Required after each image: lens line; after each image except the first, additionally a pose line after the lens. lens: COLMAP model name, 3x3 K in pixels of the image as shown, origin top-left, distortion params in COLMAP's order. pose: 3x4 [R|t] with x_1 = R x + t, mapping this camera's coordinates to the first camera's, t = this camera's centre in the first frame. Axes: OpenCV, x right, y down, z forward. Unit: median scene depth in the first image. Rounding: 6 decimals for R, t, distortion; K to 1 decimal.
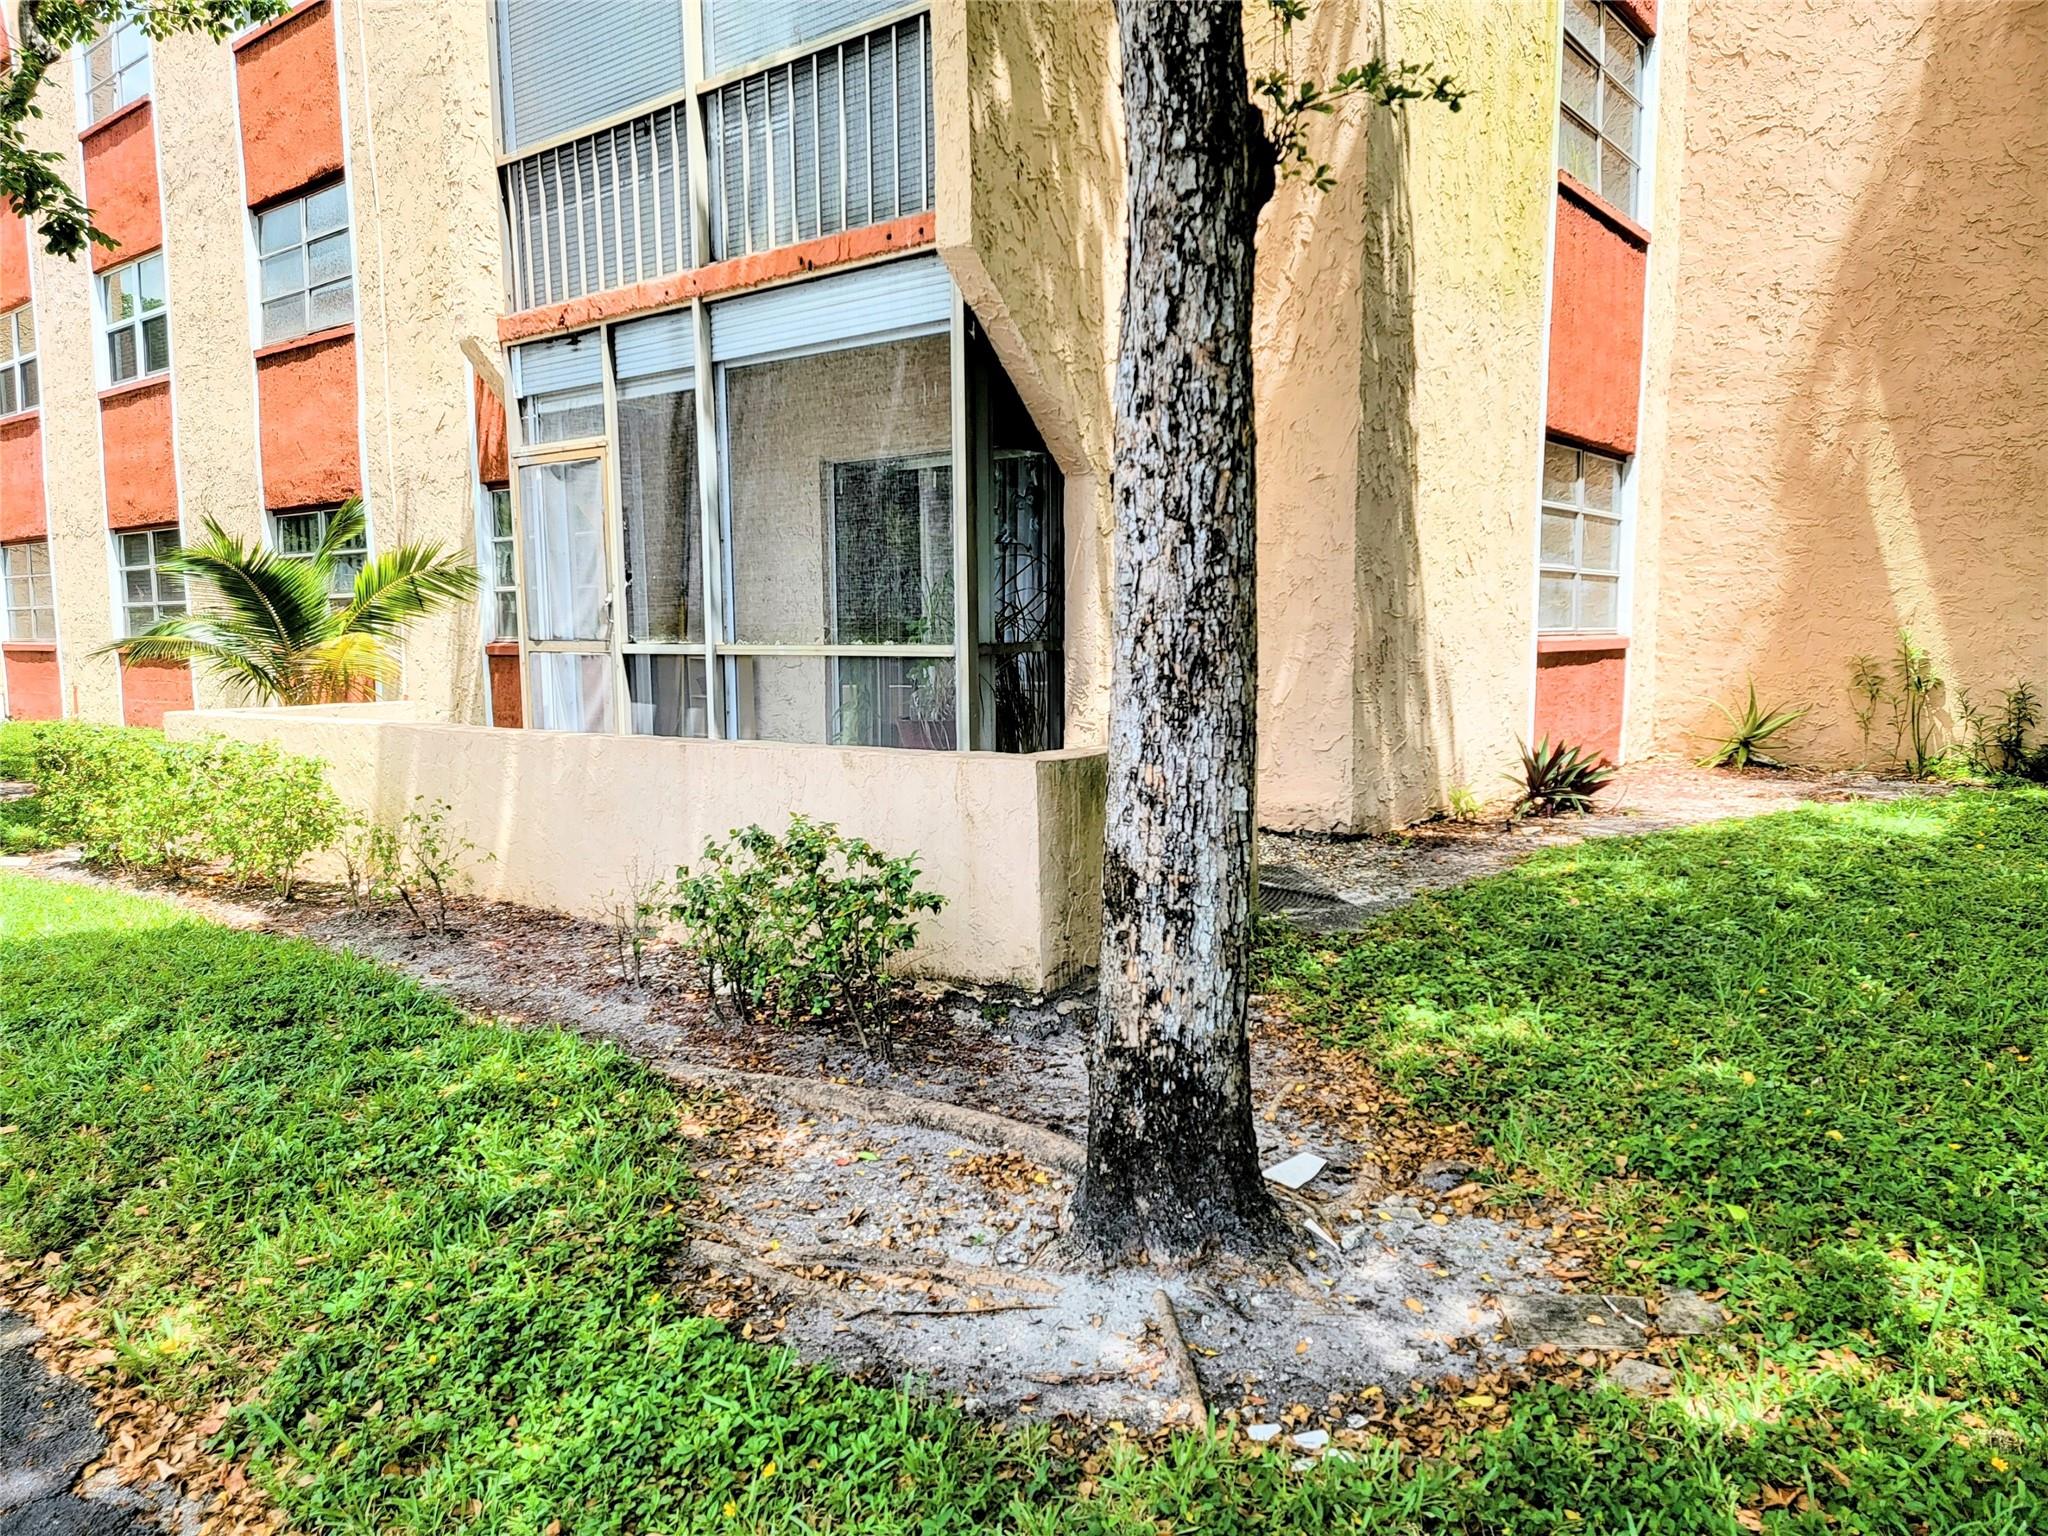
lens RADIAL K [[1403.7, 0, 1024.0], [0, 1403.7, 768.0], [0, 0, 1]] dist [0.063287, -0.059545]
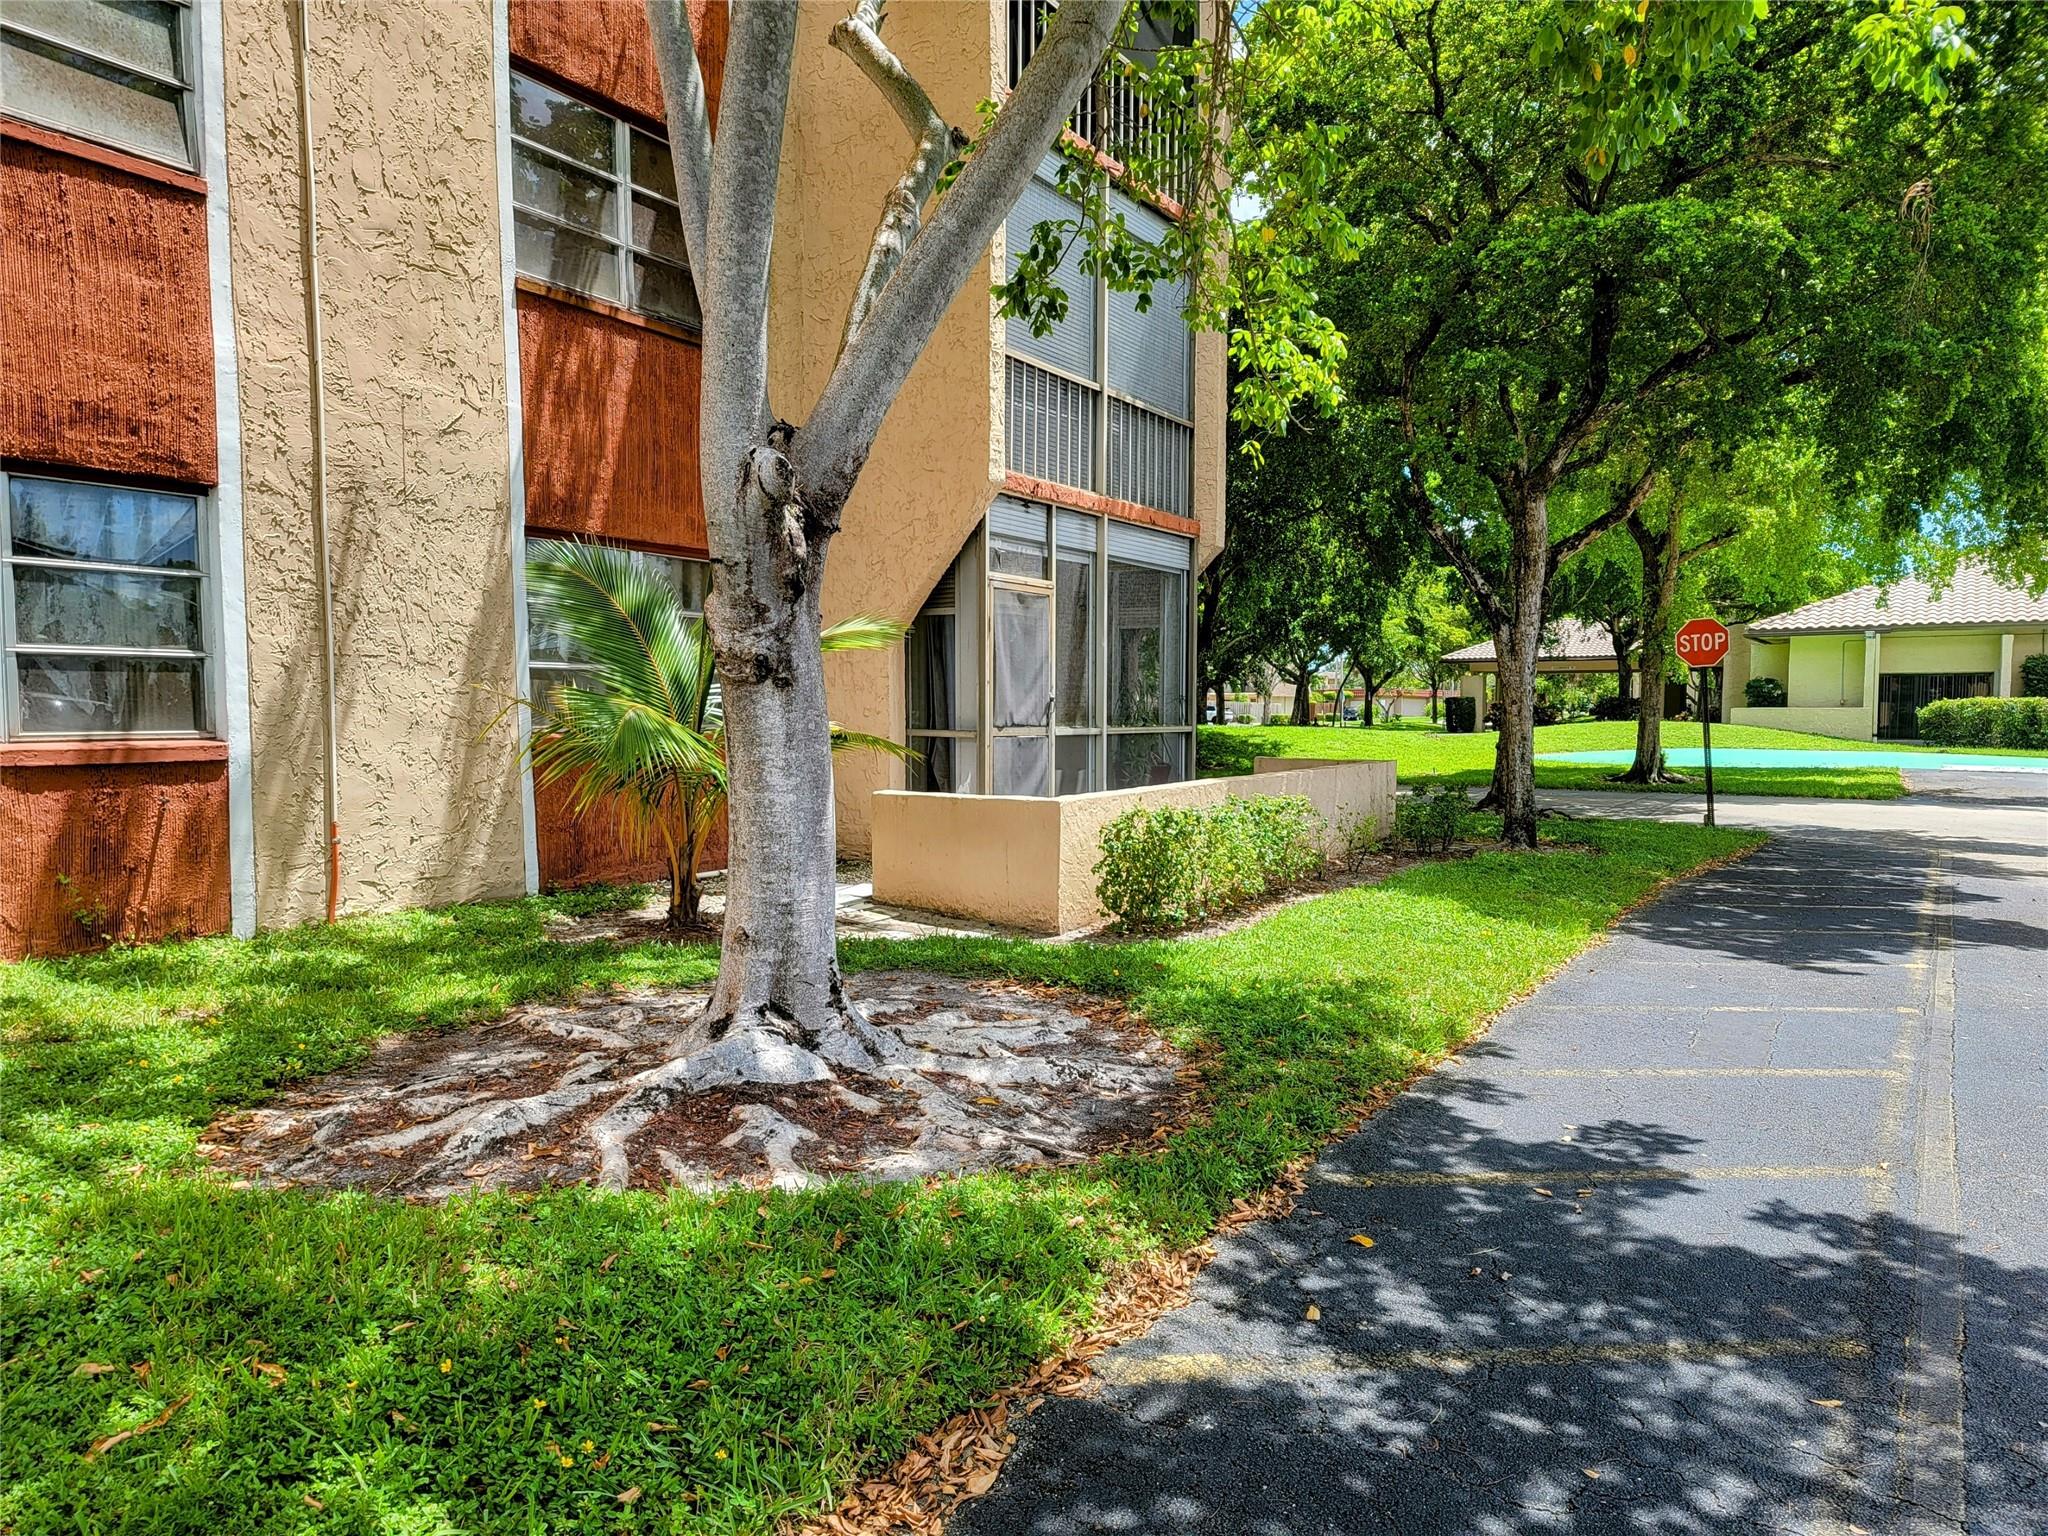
lens RADIAL K [[1403.7, 0, 1024.0], [0, 1403.7, 768.0], [0, 0, 1]] dist [0.063287, -0.059545]
pose [[-0.077142, -0.011494, 0.996954, -1.719061], [0.111143, 0.993602, 0.020056, -0.083725], [-0.990806, 0.112352, -0.075371, 1.177108]]
